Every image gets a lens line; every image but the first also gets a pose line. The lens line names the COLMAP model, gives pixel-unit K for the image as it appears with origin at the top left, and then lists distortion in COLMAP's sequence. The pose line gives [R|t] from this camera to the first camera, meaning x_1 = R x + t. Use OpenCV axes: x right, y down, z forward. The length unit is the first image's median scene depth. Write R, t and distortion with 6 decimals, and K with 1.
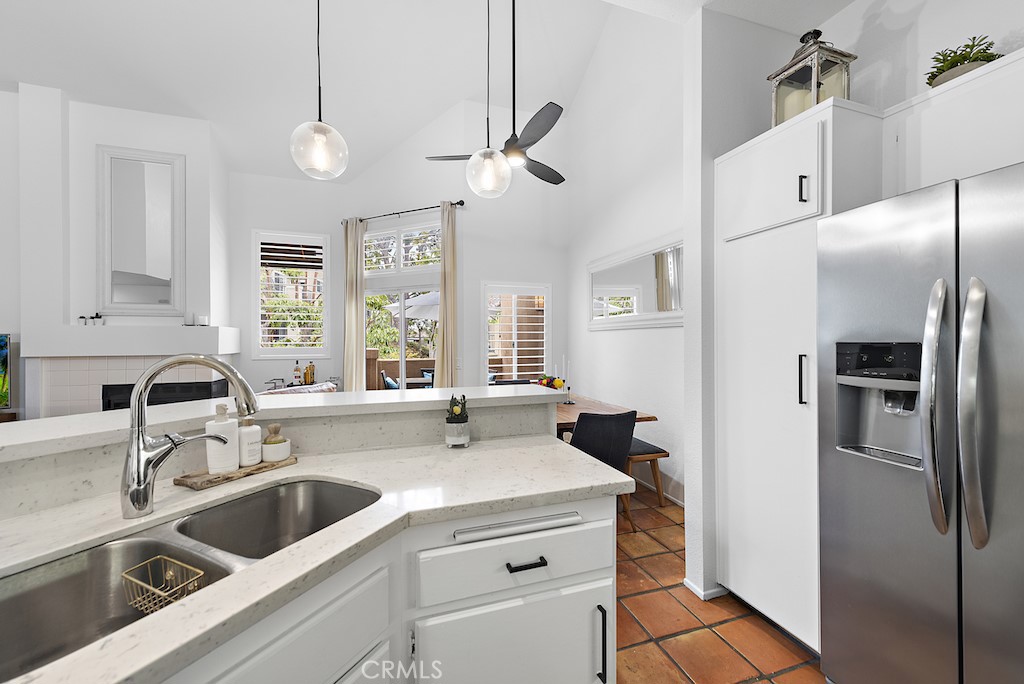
lens RADIAL K [[399.5, 0, 512.0], [0, 399.5, 342.0], [0, 0, 1]] dist [0.002099, -0.000412]
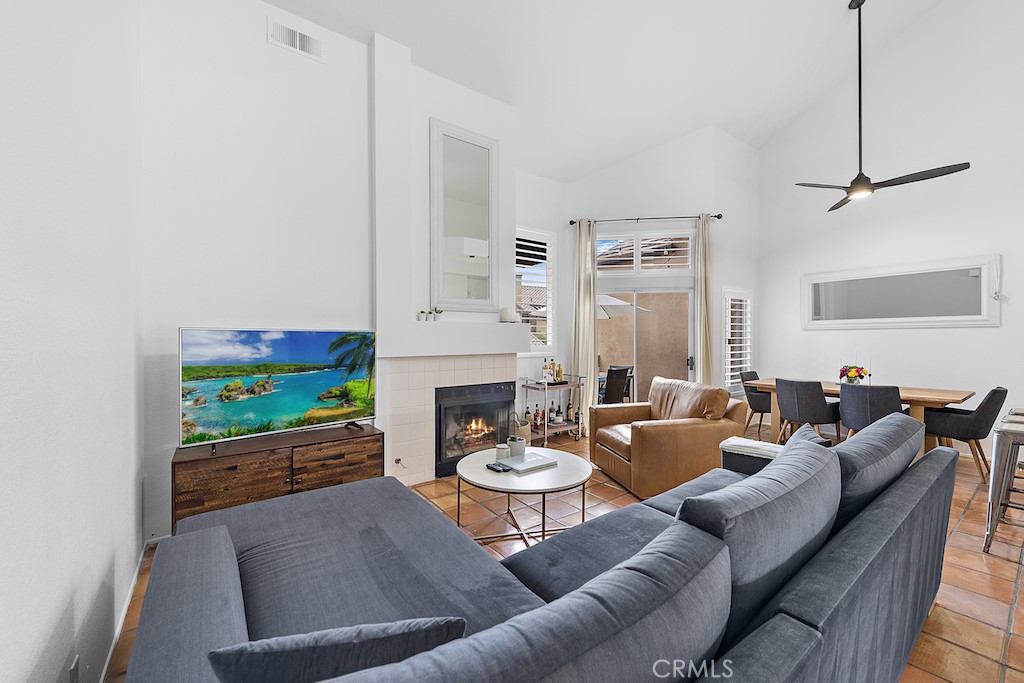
lens RADIAL K [[399.5, 0, 512.0], [0, 399.5, 341.5], [0, 0, 1]] dist [0.002099, -0.000412]
pose [[0.958312, -0.003604, 0.285703, -0.961563], [0.003962, 0.999992, -0.000674, 0.004086], [-0.285698, 0.001778, 0.958318, 0.073878]]
